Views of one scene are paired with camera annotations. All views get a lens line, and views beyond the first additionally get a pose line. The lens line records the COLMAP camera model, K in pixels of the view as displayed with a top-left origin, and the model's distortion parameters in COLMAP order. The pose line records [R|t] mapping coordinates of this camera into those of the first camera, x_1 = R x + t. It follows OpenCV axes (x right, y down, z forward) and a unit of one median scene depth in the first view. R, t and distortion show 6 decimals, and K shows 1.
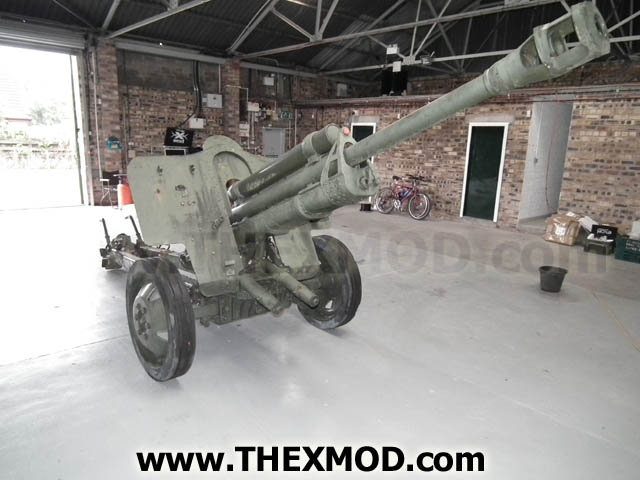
lens RADIAL K [[465.1, 0, 320.0], [0, 465.1, 240.0], [0, 0, 1]] dist [-0.000917, 0.000164]
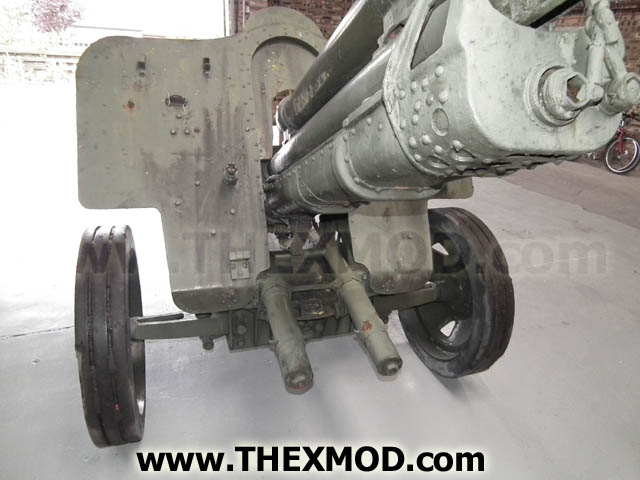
lens RADIAL K [[447.6, 0, 332.1], [0, 447.6, 241.6], [0, 0, 1]] dist [-0.020447, 0.004353]
pose [[0.940952, 0.143001, -0.306854, 0.015530], [-0.091981, 0.980300, 0.174788, -0.018596], [0.325804, -0.136243, 0.935569, 0.173442]]
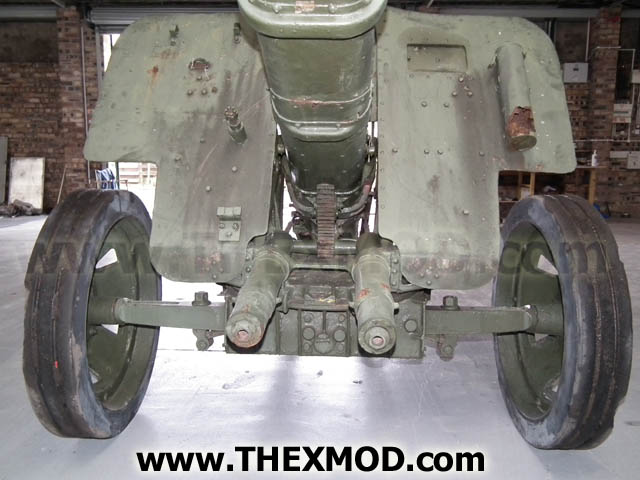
lens RADIAL K [[555.2, 0, 310.1], [0, 555.2, 236.4], [0, 0, 1]] dist [0.096463, -0.152741]
pose [[0.734452, 0.047527, -0.676994, 0.064343], [-0.115428, 0.991759, -0.055600, 0.028488], [0.668772, 0.118980, 0.733885, 0.204840]]
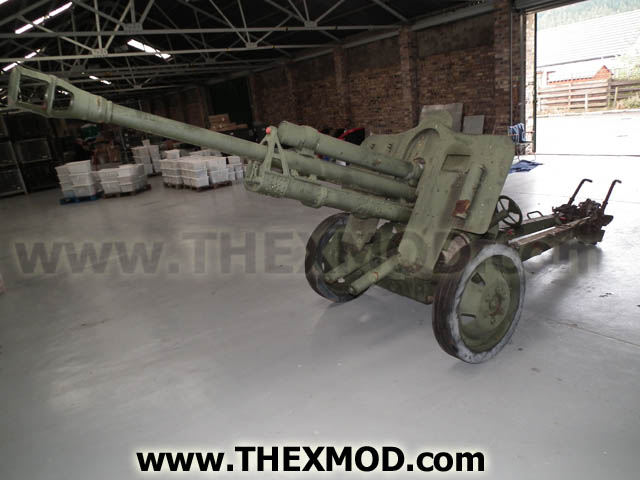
lens RADIAL K [[485.9, 0, 320.0], [0, 485.9, 240.0], [0, 0, 1]] dist [0.001612, 0.000025]
pose [[-0.094606, 0.246802, -0.964437, 0.315342], [-0.088768, 0.962832, 0.255099, -0.073630], [0.991549, 0.109745, -0.069181, 0.303403]]
